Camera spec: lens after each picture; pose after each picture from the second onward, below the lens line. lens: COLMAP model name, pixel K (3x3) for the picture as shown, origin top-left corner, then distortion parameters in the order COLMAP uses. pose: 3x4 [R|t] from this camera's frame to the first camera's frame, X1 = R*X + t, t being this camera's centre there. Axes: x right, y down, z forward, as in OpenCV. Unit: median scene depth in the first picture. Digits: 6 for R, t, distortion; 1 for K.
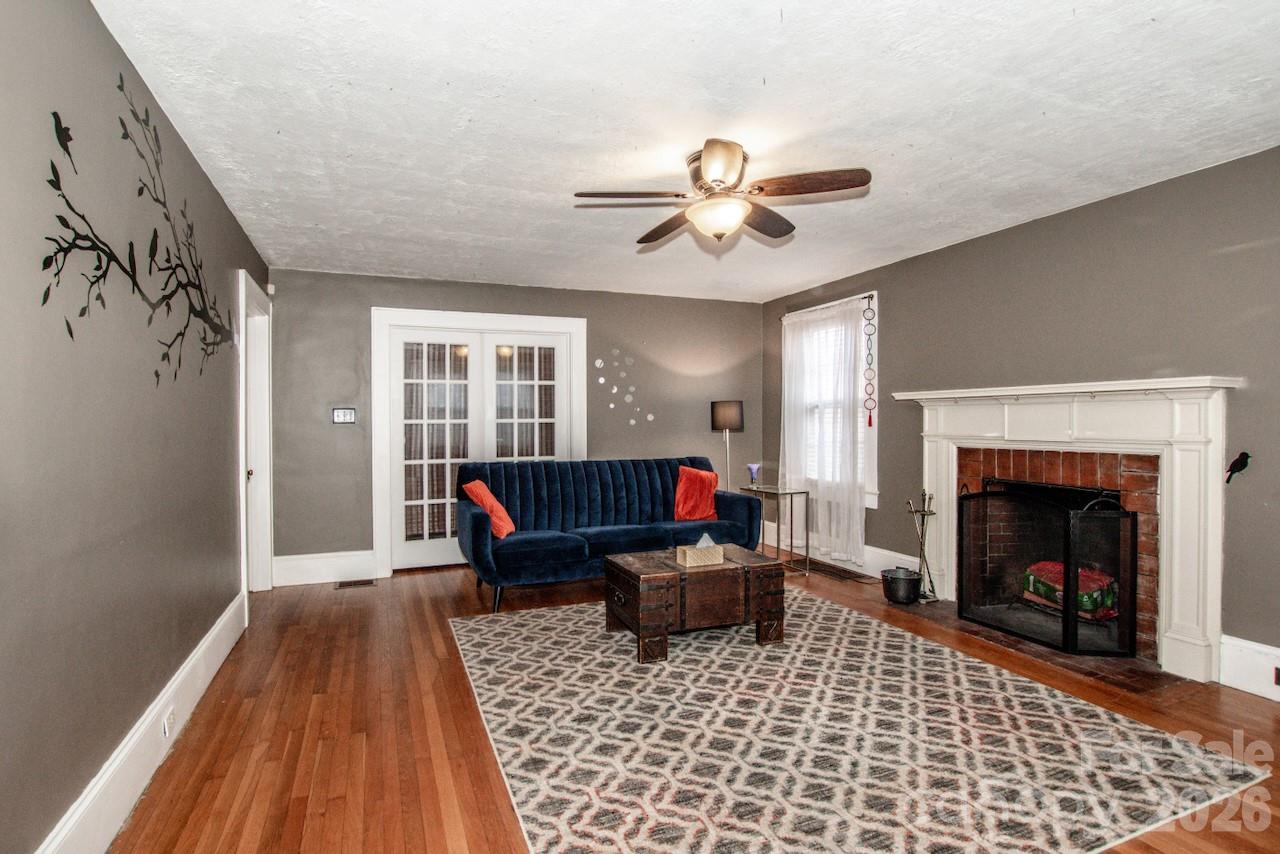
lens RADIAL K [[634.9, 0, 640.0], [0, 634.9, 427.0], [0, 0, 1]] dist [-0.019337, 0.001039]
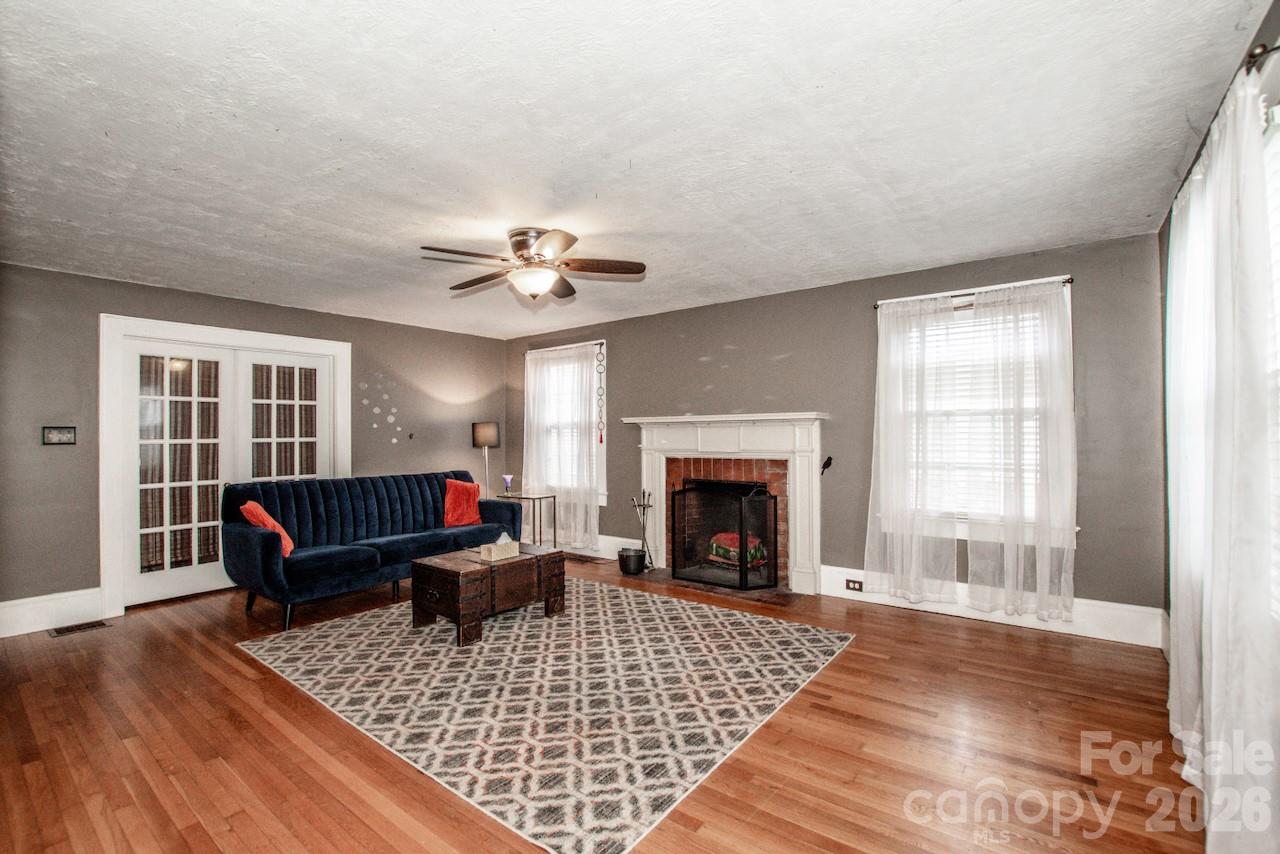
lens RADIAL K [[564.4, 0, 637.7], [0, 564.4, 433.1], [0, 0, 1]] dist [-0.015747, 0.000662]
pose [[0.867935, 0.000201, 0.496678, -0.229949], [0.007864, 0.999869, -0.014146, -0.006249], [-0.496616, 0.016184, 0.867819, -0.074807]]
